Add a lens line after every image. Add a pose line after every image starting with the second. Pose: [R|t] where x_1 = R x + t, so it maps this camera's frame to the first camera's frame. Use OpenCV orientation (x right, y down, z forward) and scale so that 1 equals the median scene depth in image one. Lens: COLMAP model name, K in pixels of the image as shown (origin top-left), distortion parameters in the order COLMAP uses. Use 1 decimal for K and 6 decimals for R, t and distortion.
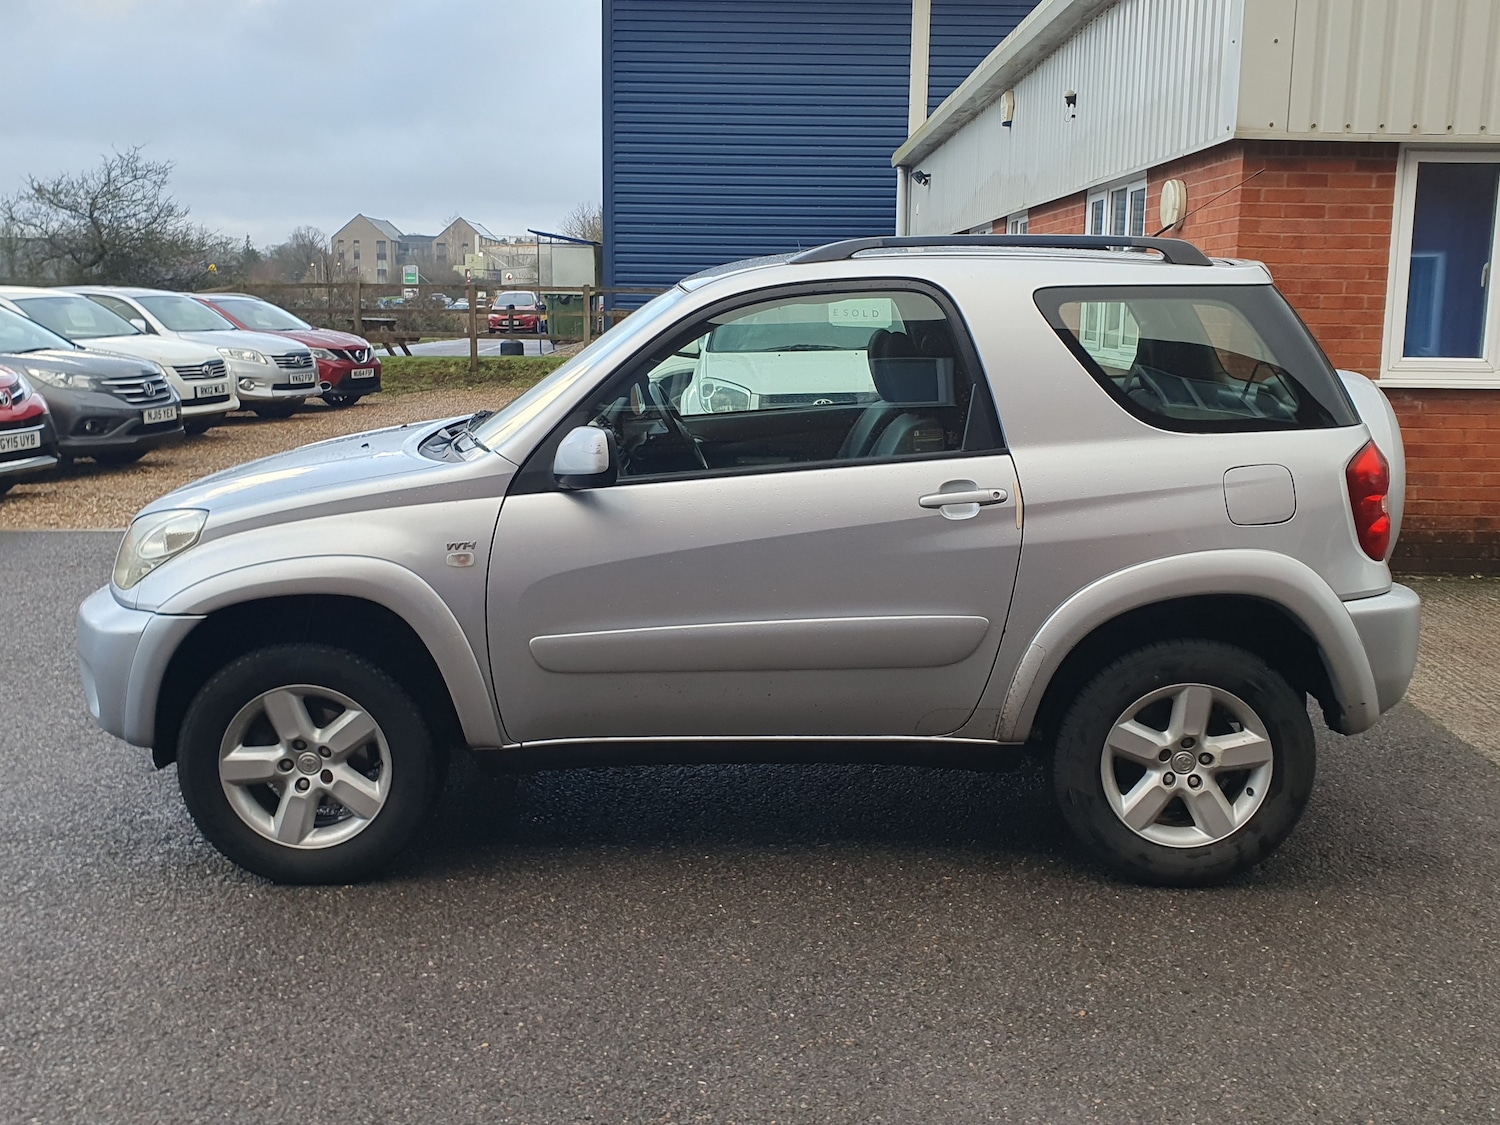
lens RADIAL K [[1577.1, 0, 772.5], [0, 1577.1, 567.0], [0, 0, 1]] dist [0.124362, -0.347616]
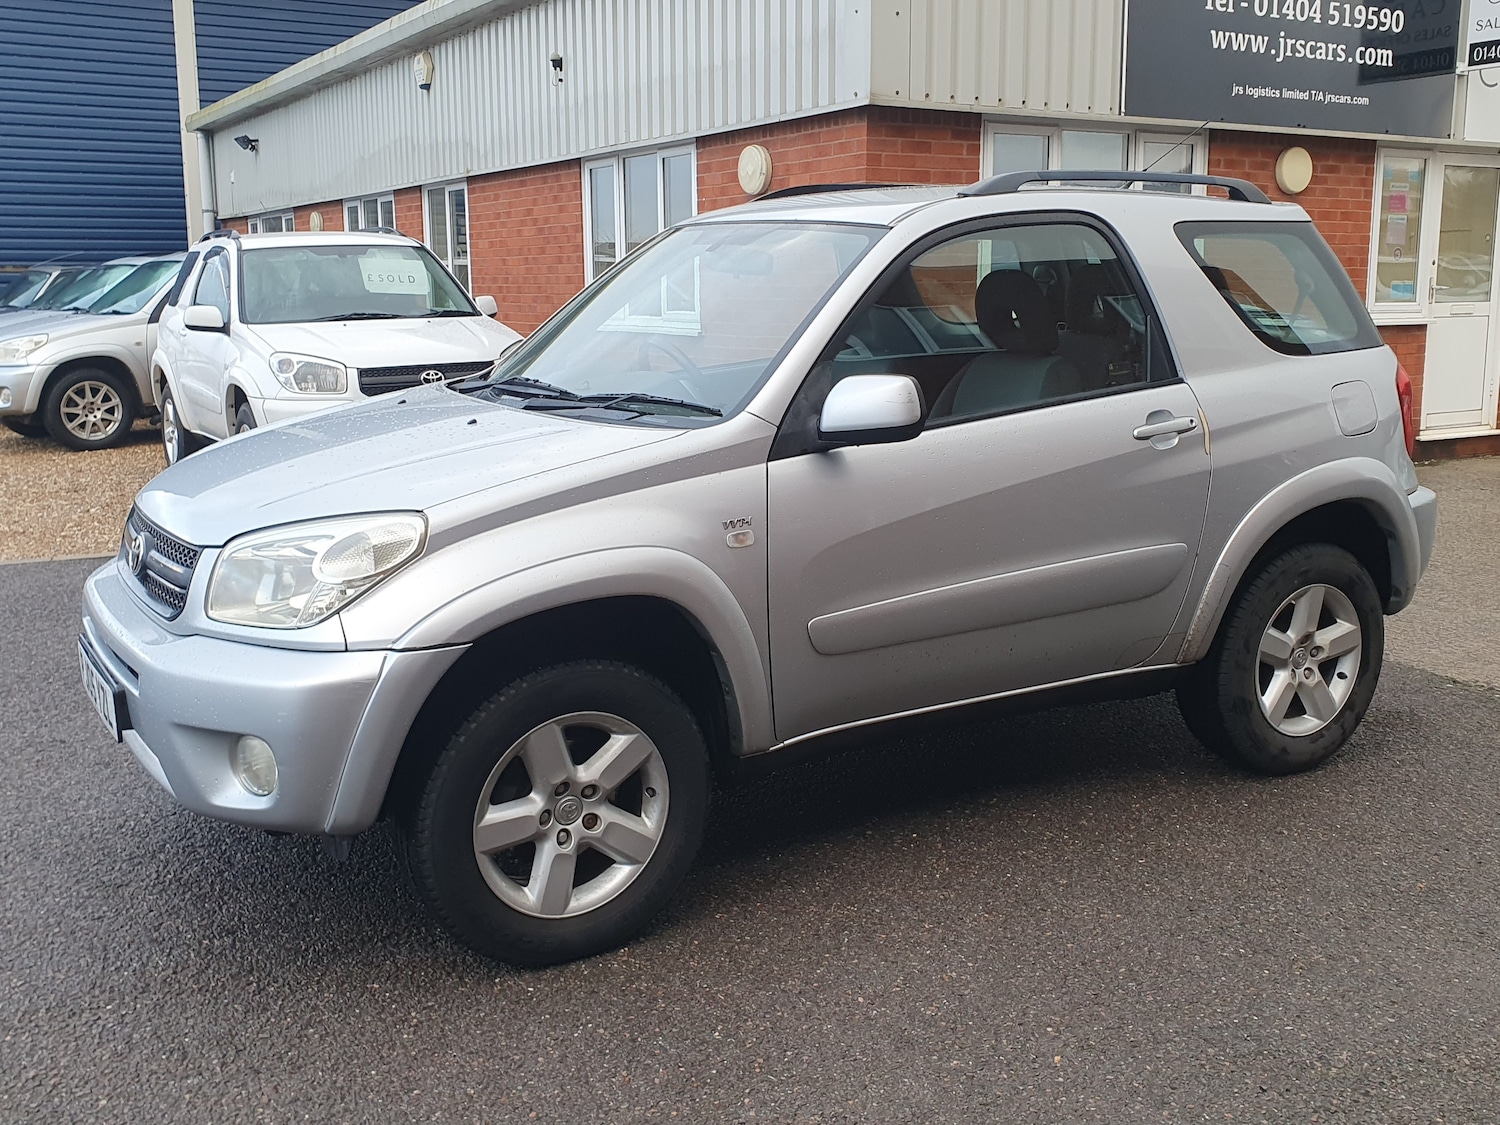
lens RADIAL K [[1537.6, 0, 785.8], [0, 1537.6, 567.3], [0, 0, 1]] dist [0.058280, -0.020330]
pose [[0.851135, -0.110795, 0.513122, -0.585925], [0.102813, 0.993726, 0.044029, -0.022590], [-0.514781, 0.015281, 0.857186, 0.268895]]
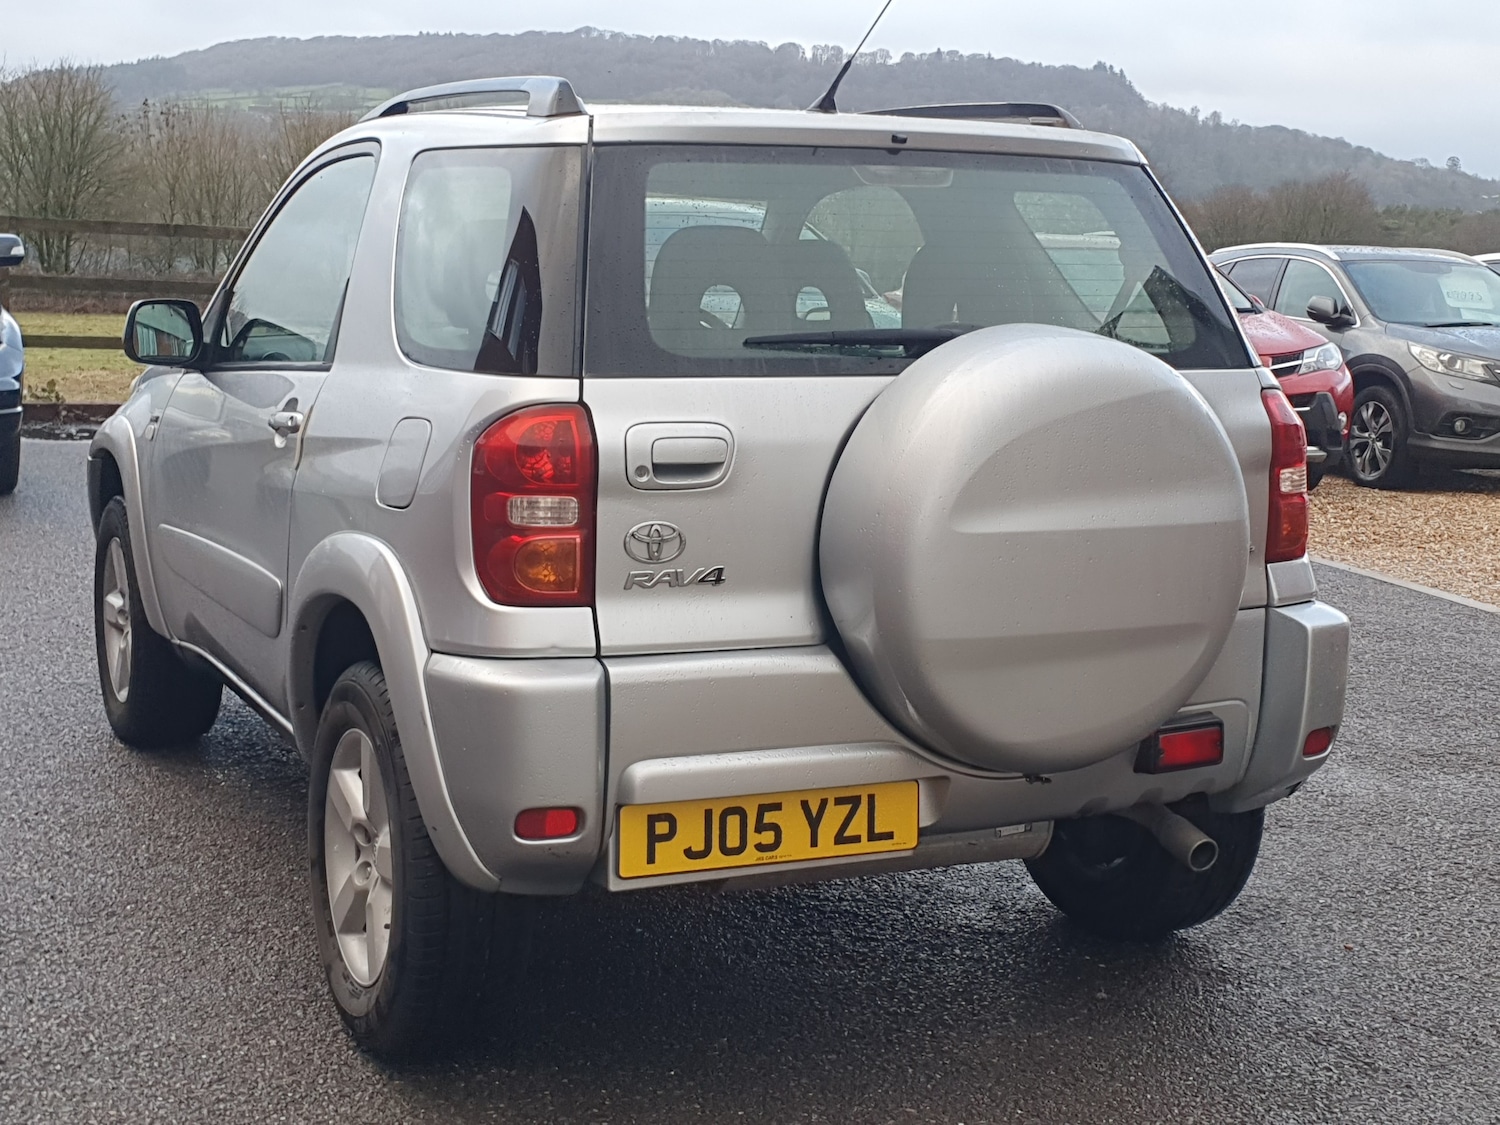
lens RADIAL K [[2174.0, 0, 750.0], [0, 2174.0, 562.5], [0, 0, 1]] dist [0.265191, -0.906520]
pose [[0.431767, 0.156312, -0.888338, 1.134363], [-0.204100, 0.976256, 0.072581, -0.096389], [0.878590, 0.149972, 0.453418, 0.703533]]
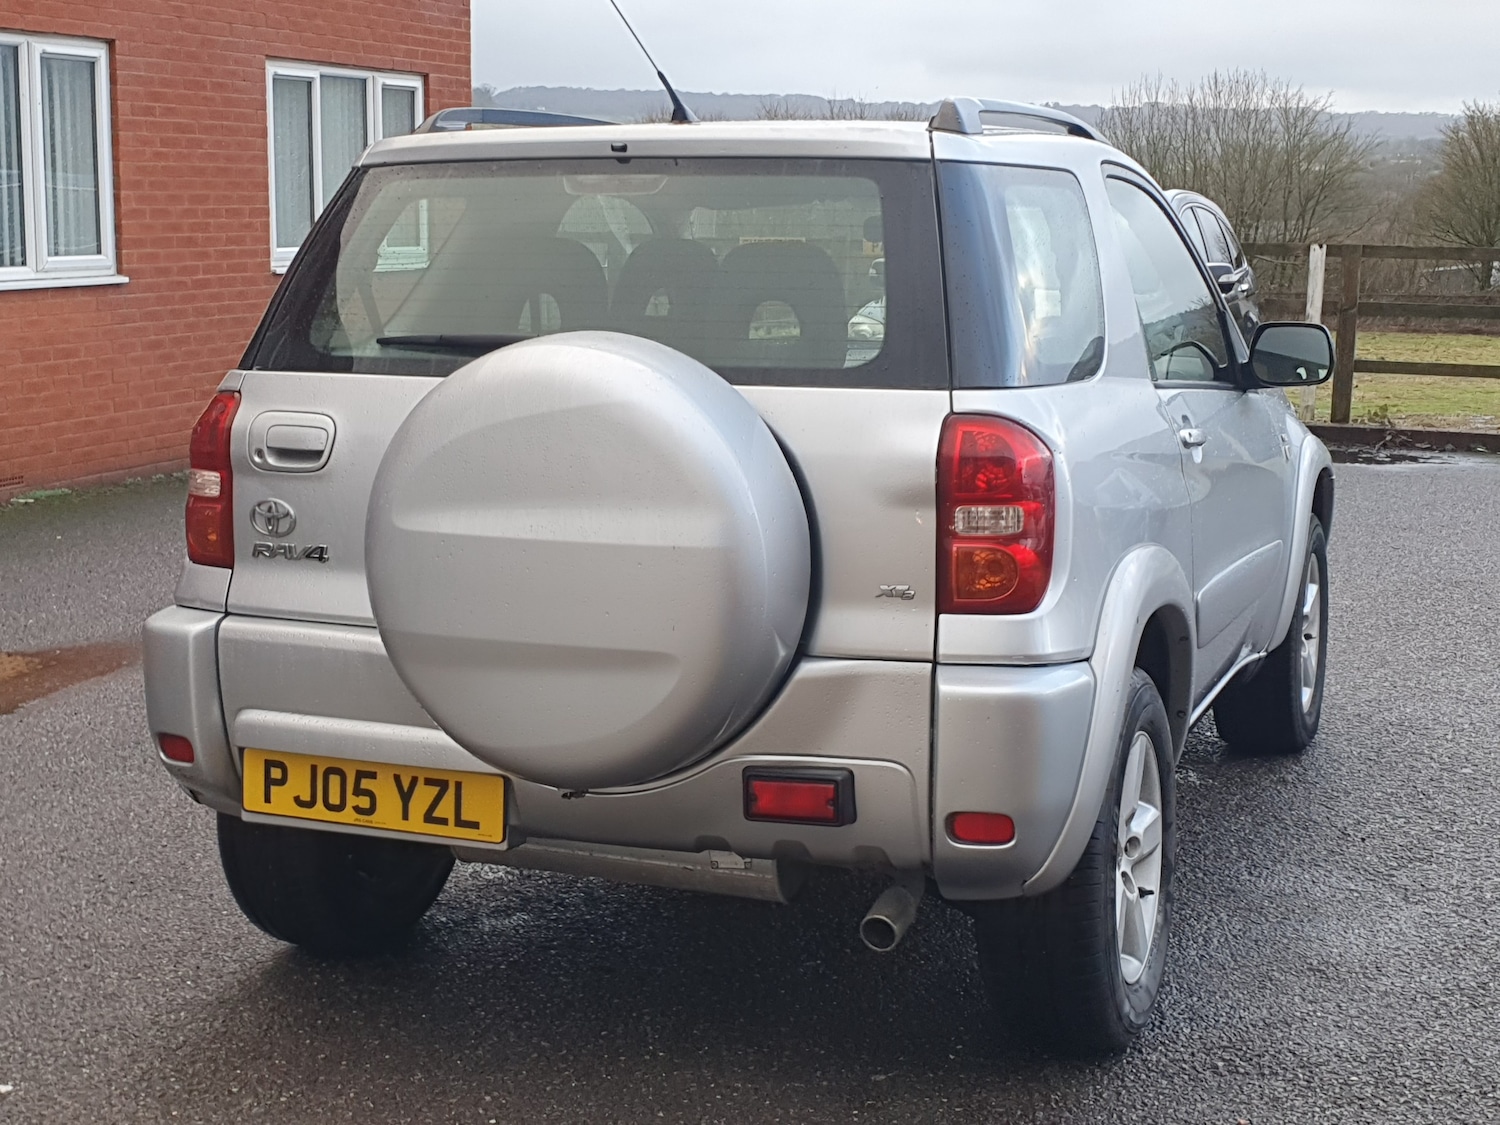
lens RADIAL K [[2090.4, 0, 752.8], [0, 2090.4, 548.3], [0, 0, 1]] dist [0.245085, -0.858094]
pose [[-0.379917, 0.141861, -0.914078, 1.131204], [-0.177917, 0.958514, 0.222704, -0.258758], [0.907749, 0.247239, -0.338916, 1.528086]]
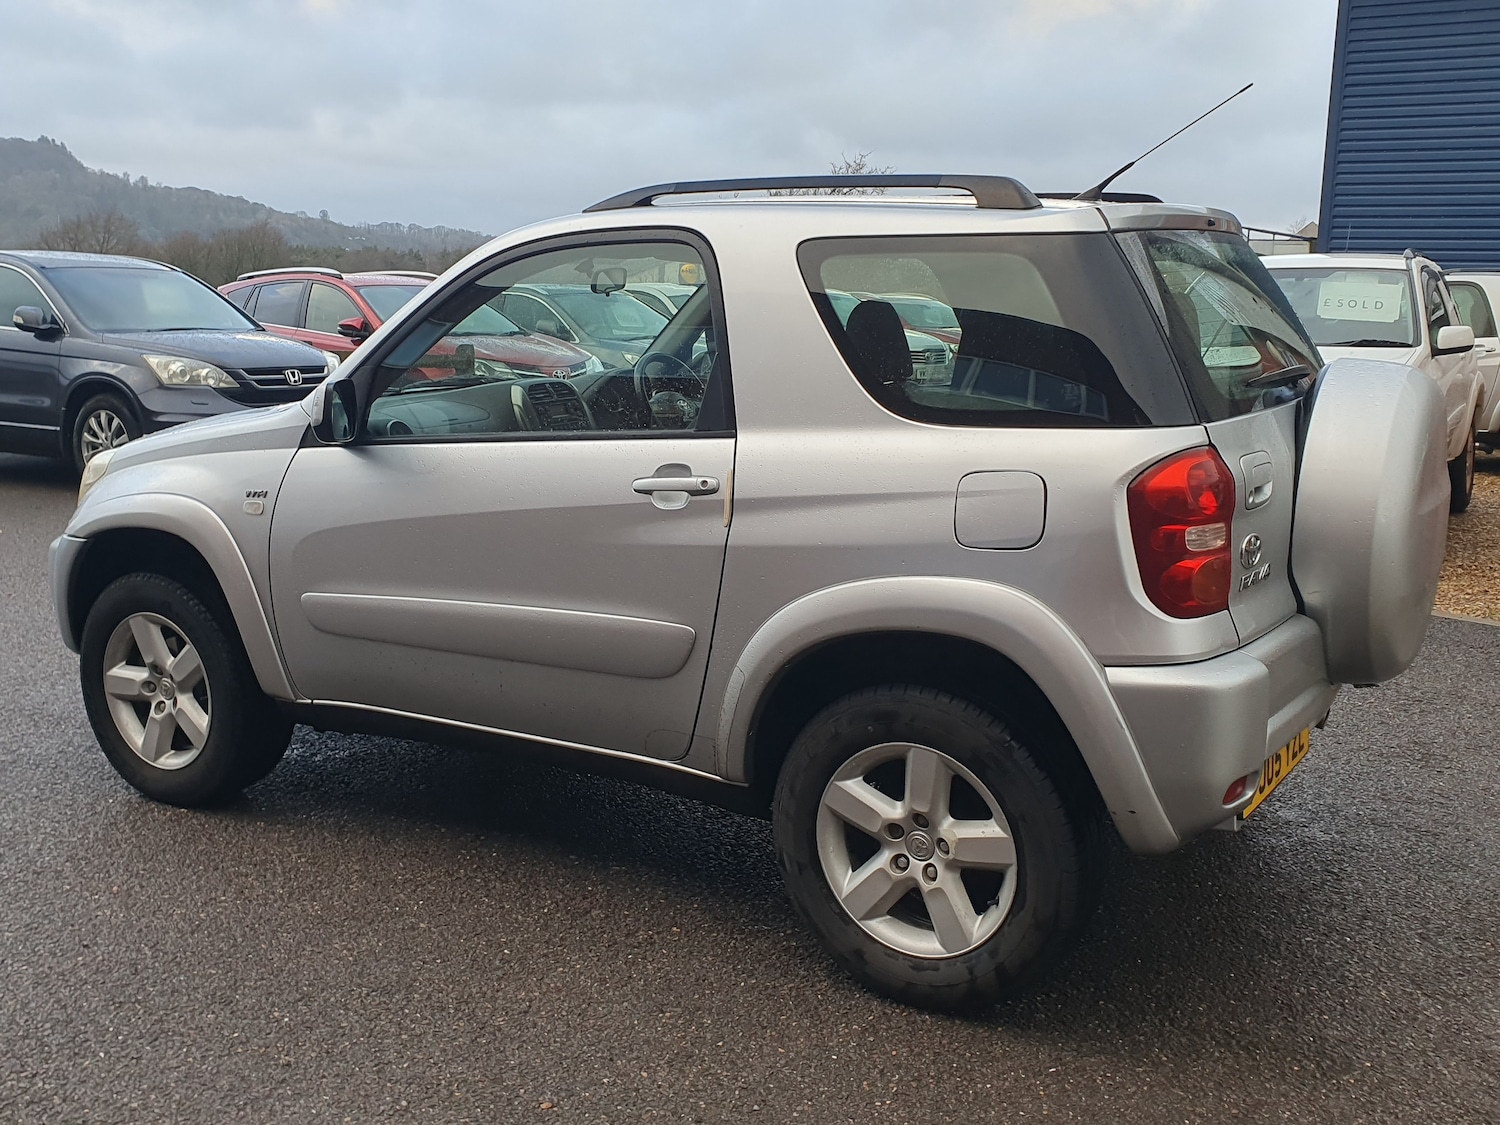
lens RADIAL K [[1547.3, 0, 745.4], [0, 1547.3, 550.7], [0, 0, 1]] dist [0.162468, -0.378694]
pose [[0.852094, 0.096659, -0.514386, 0.568725], [-0.103007, 0.994548, 0.016253, -0.024961], [0.513152, 0.039136, 0.857405, 0.294506]]
